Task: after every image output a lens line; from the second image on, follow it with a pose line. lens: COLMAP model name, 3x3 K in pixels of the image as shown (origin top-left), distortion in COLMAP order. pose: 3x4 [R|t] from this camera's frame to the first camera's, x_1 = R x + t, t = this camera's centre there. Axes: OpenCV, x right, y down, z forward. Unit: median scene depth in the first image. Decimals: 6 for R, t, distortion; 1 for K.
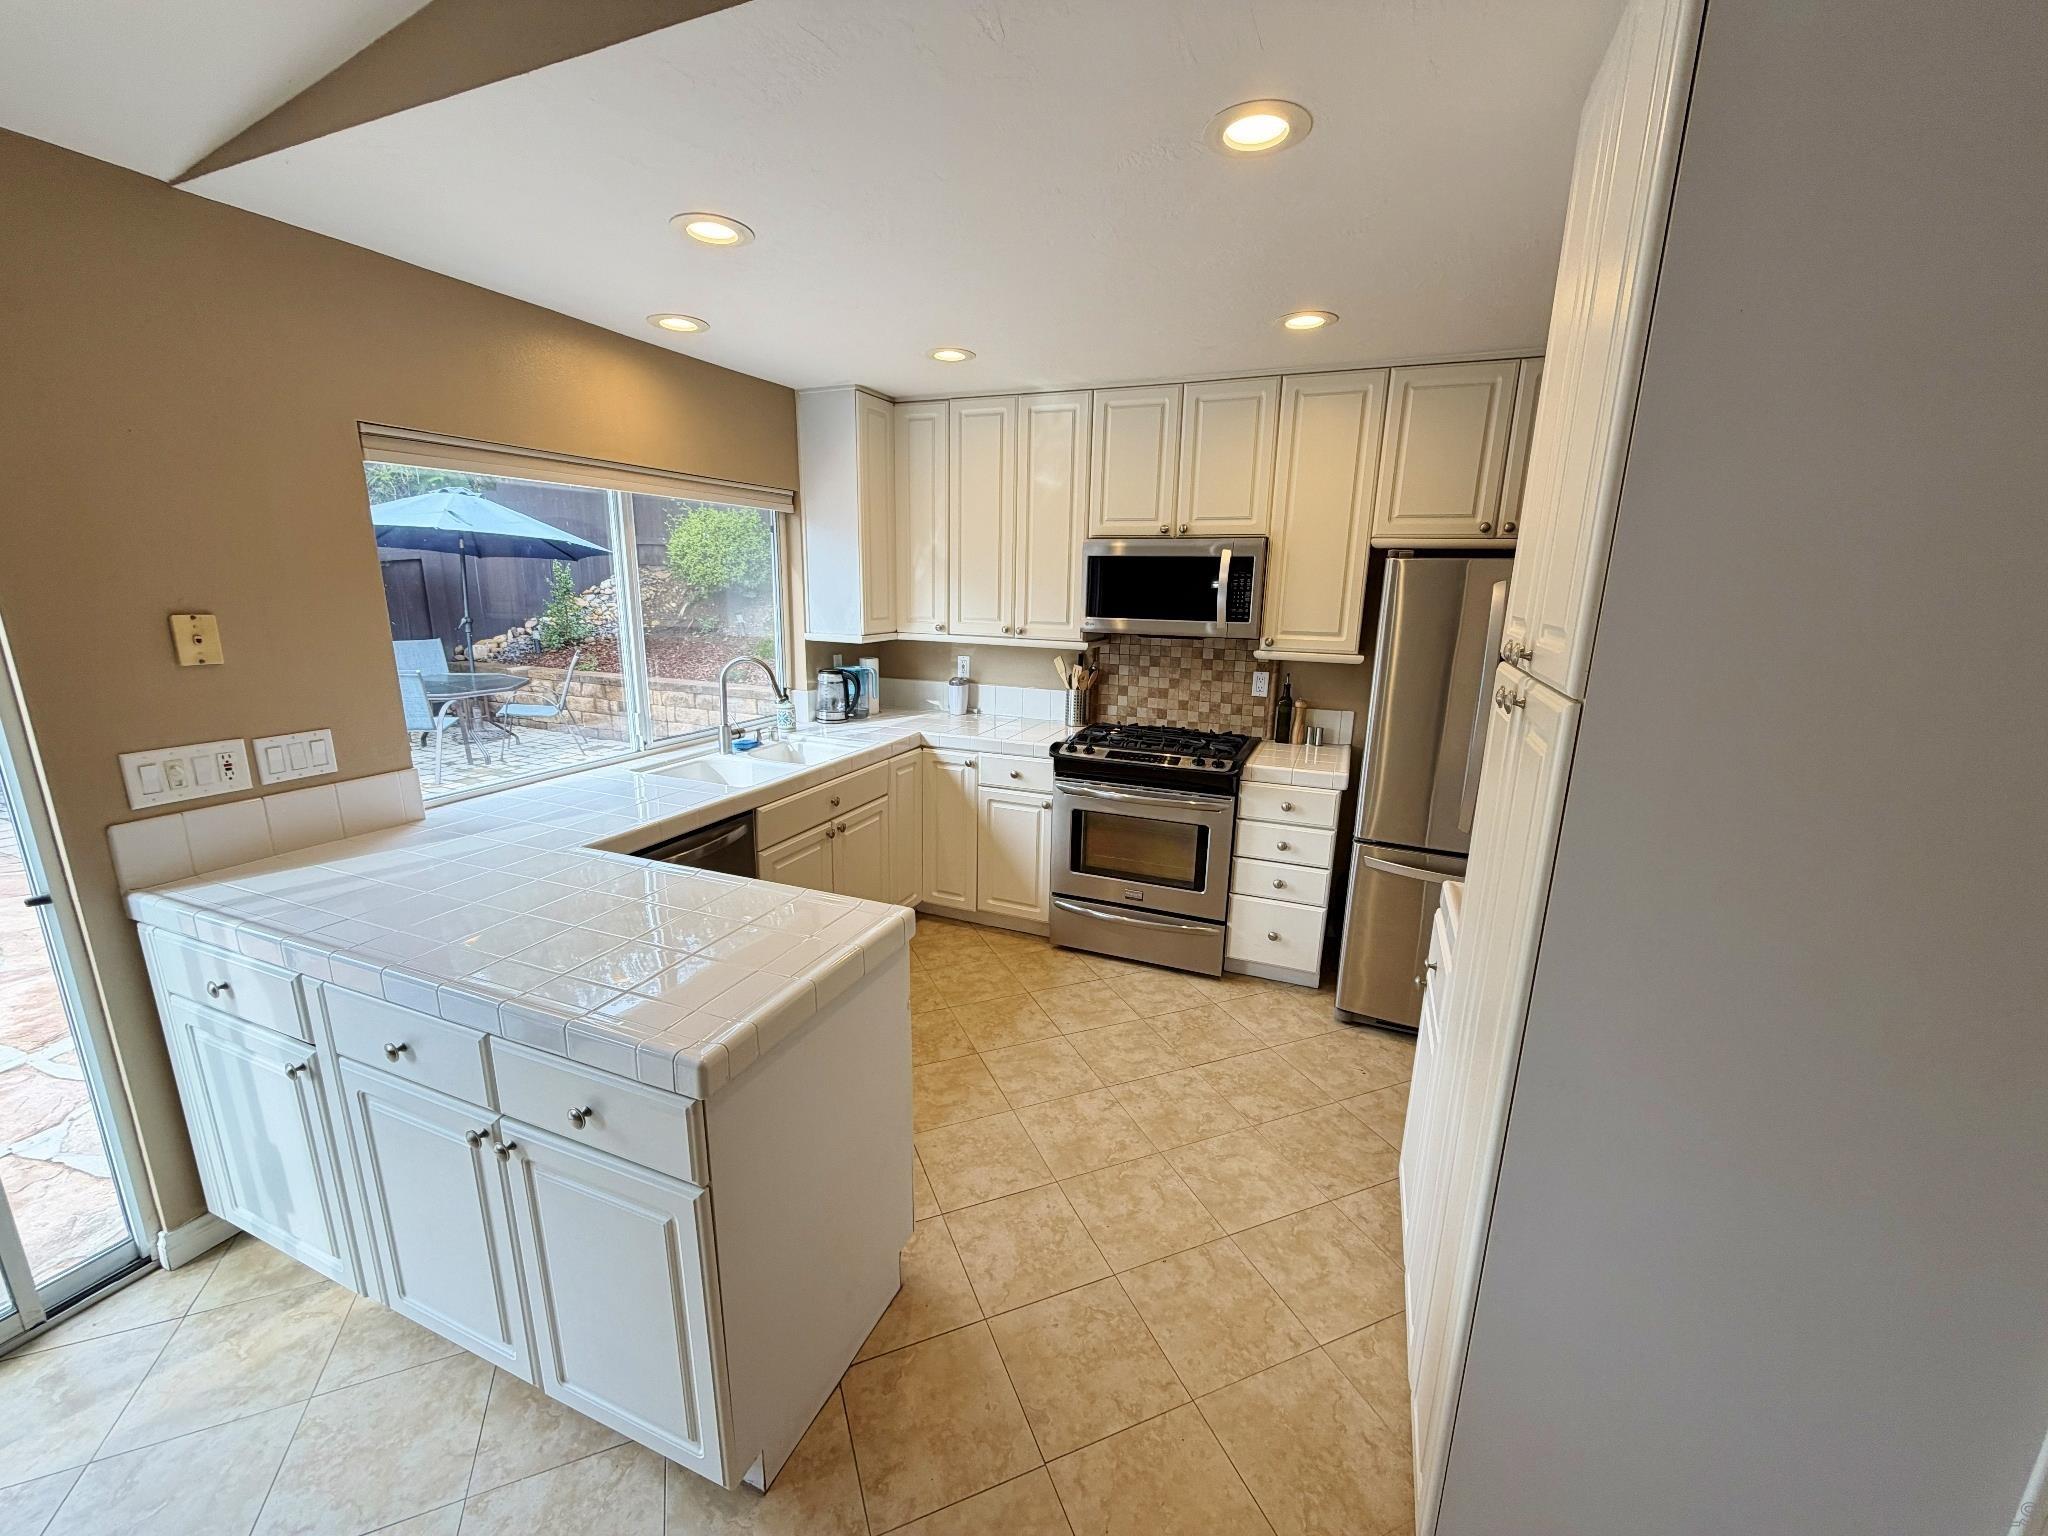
lens RADIAL K [[813.0, 0, 1016.8], [0, 813.0, 769.9], [0, 0, 1]] dist [-0.000941, -0.000113]
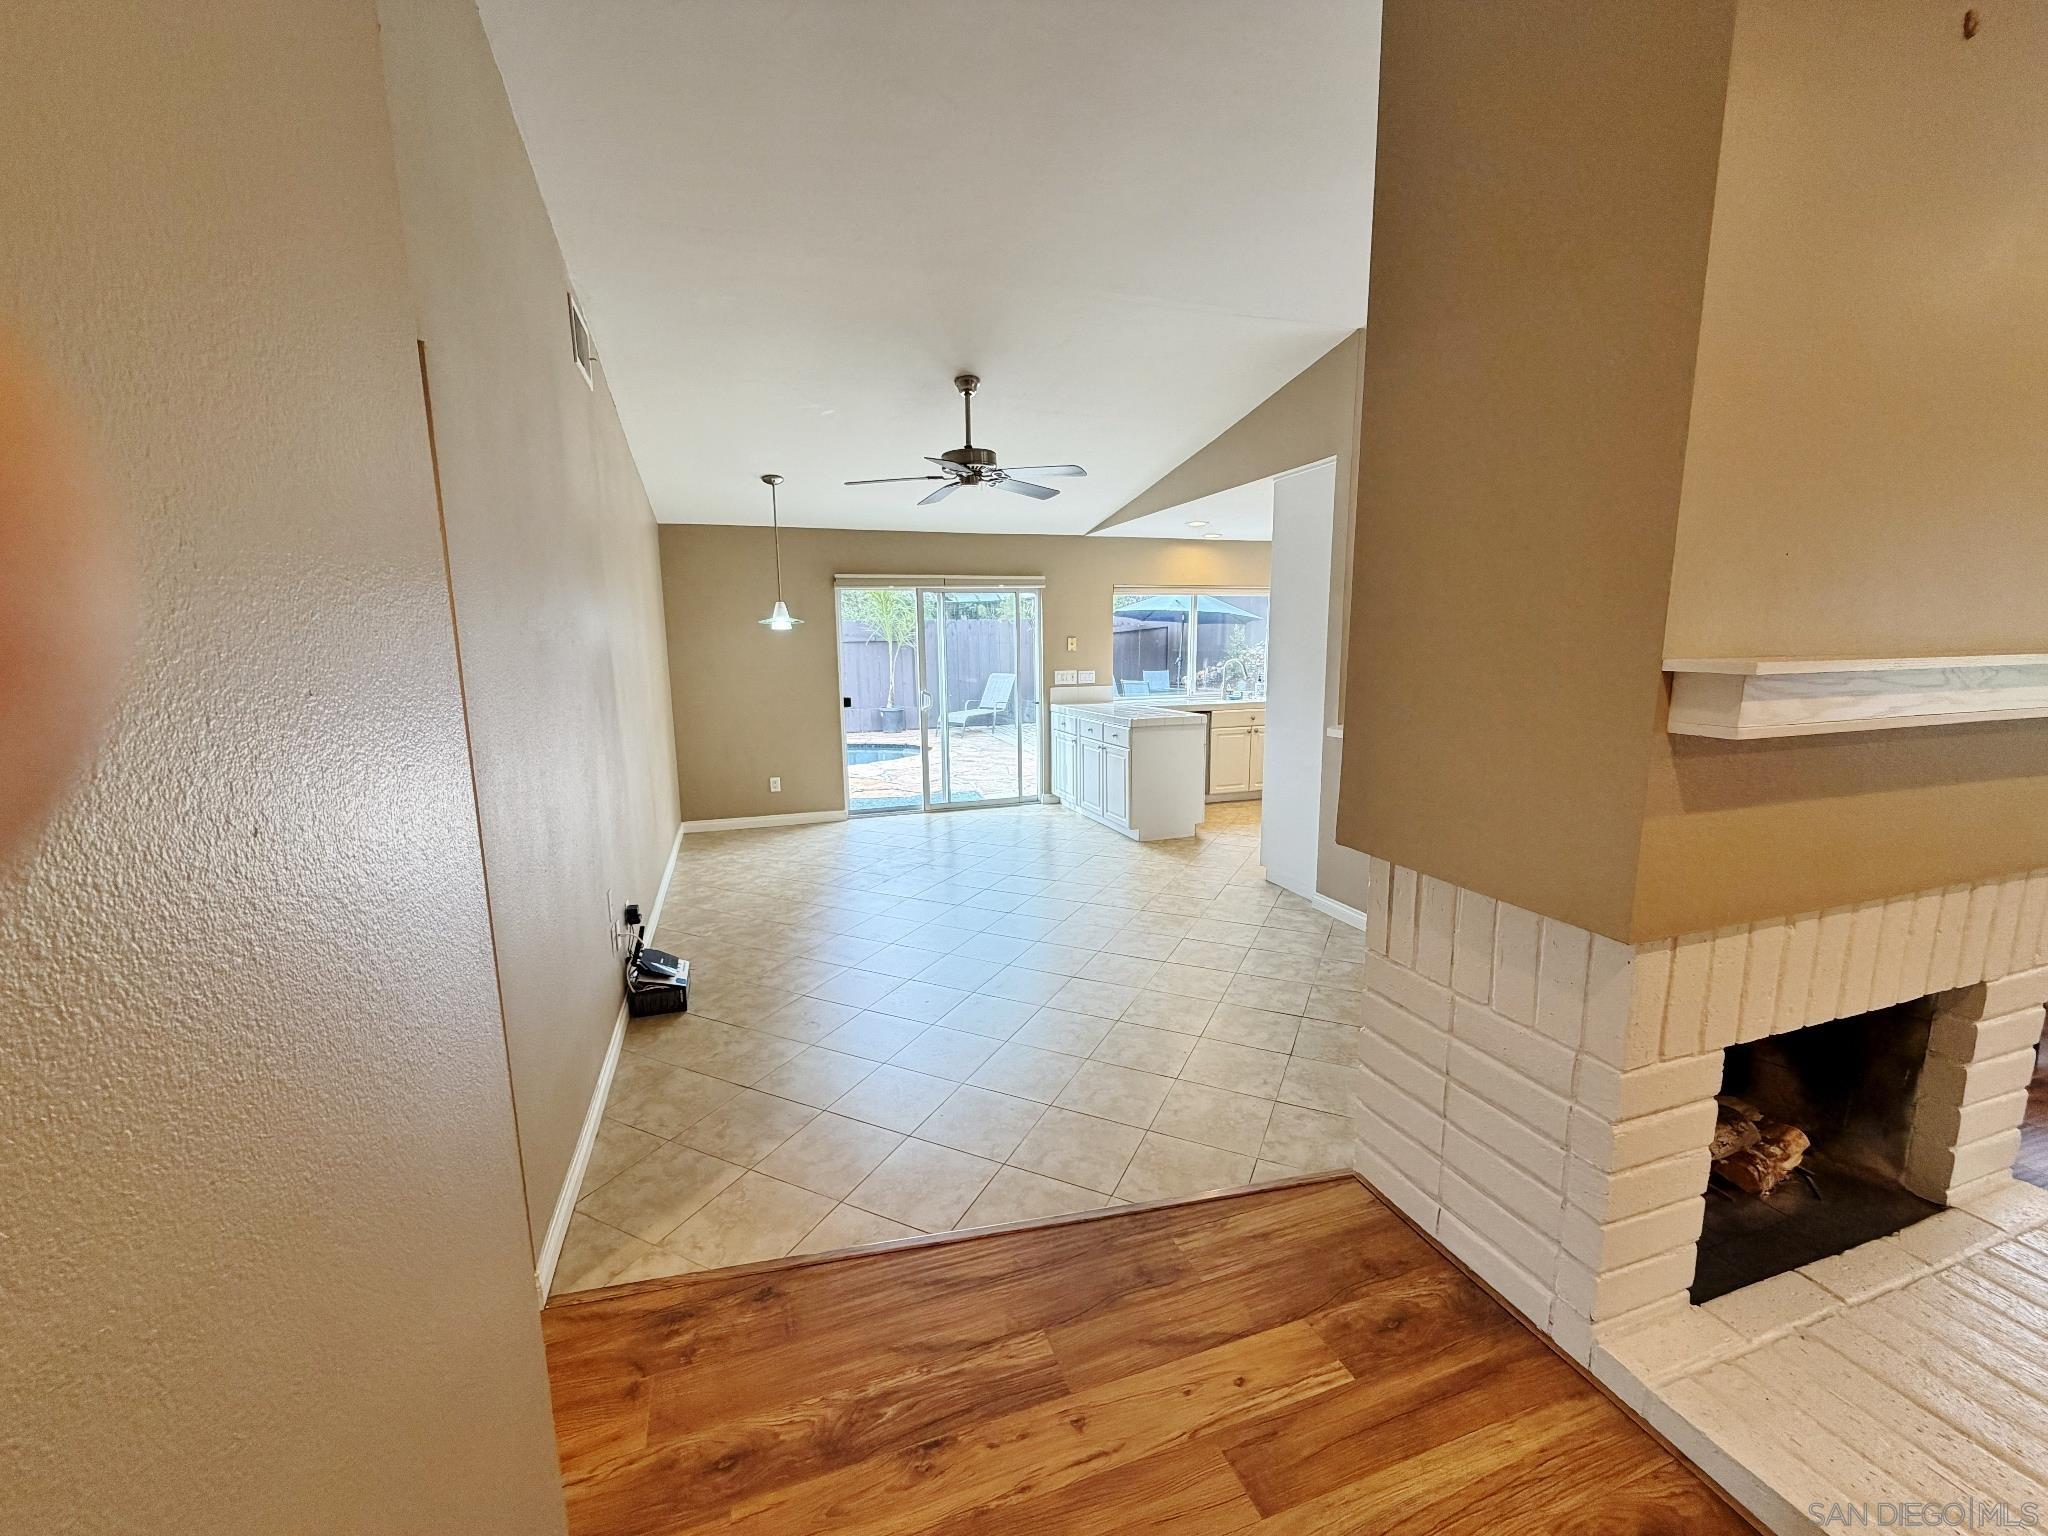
lens RADIAL K [[816.4, 0, 1019.3], [0, 816.4, 776.1], [0, 0, 1]] dist [-0.029223, -0.000015]
pose [[0.662638, 0.100216, -0.742204, 1.694155], [-0.151188, 0.988504, -0.001508, 0.479970], [0.733521, 0.113212, 0.670172, -1.643141]]
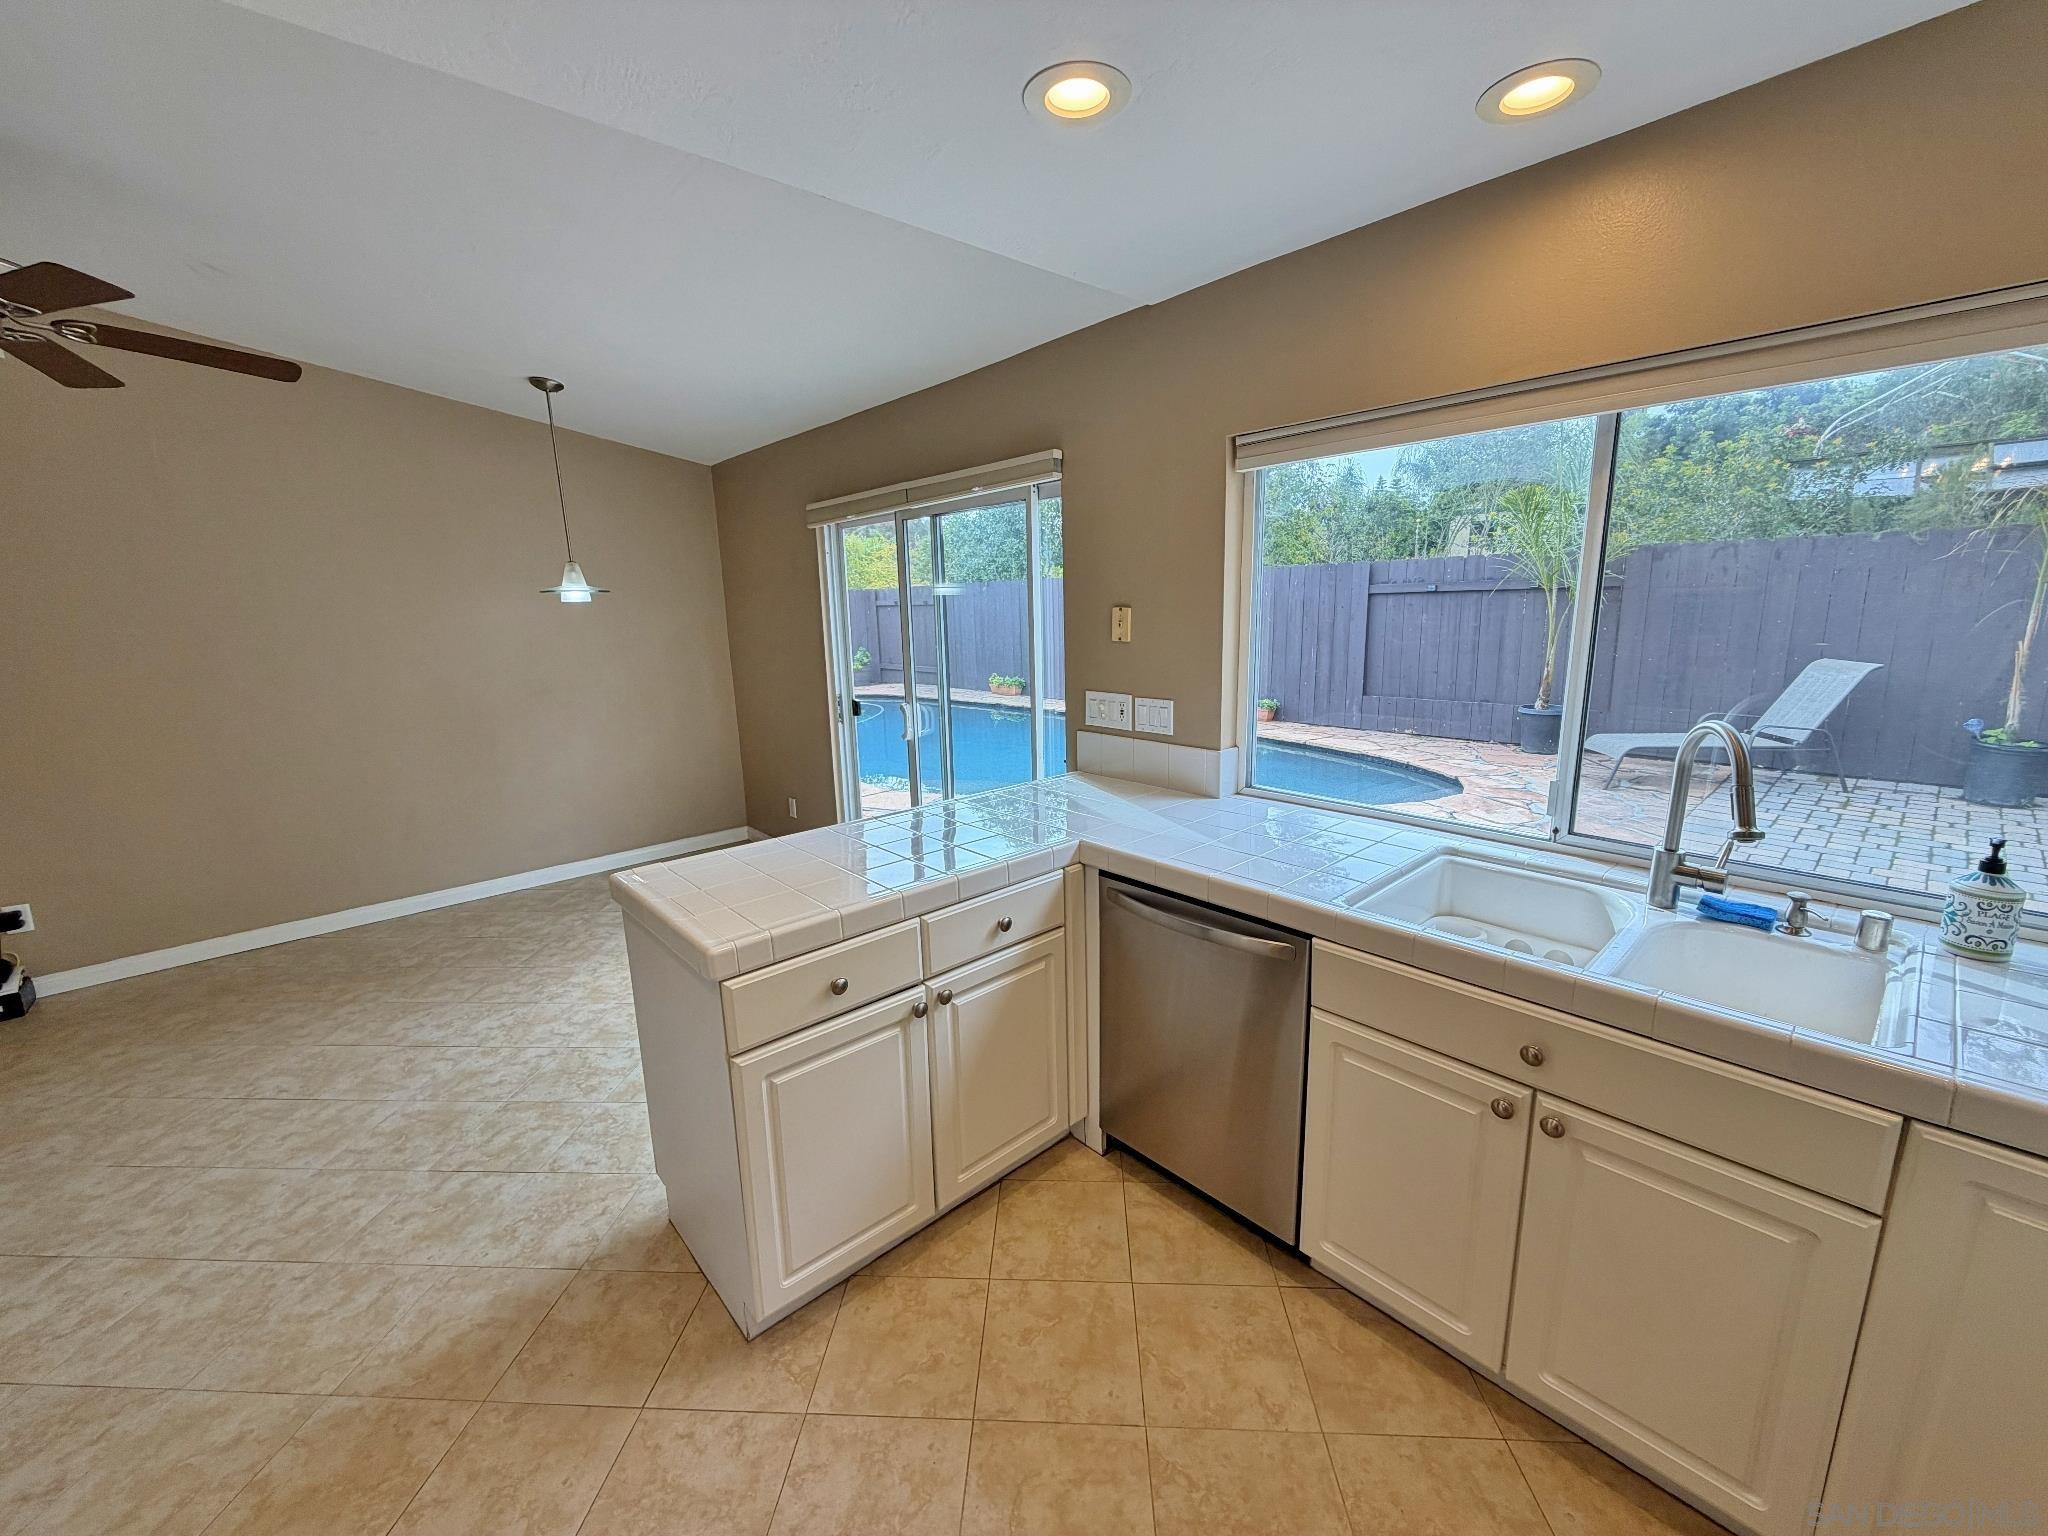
lens RADIAL K [[813.0, 0, 1016.8], [0, 813.0, 769.9], [0, 0, 1]] dist [-0.000941, -0.000113]
pose [[-0.433022, 0.181691, -0.882882, 0.396054], [-0.188593, 0.939534, 0.285847, -0.273757], [0.881433, 0.290284, -0.372573, 1.341360]]
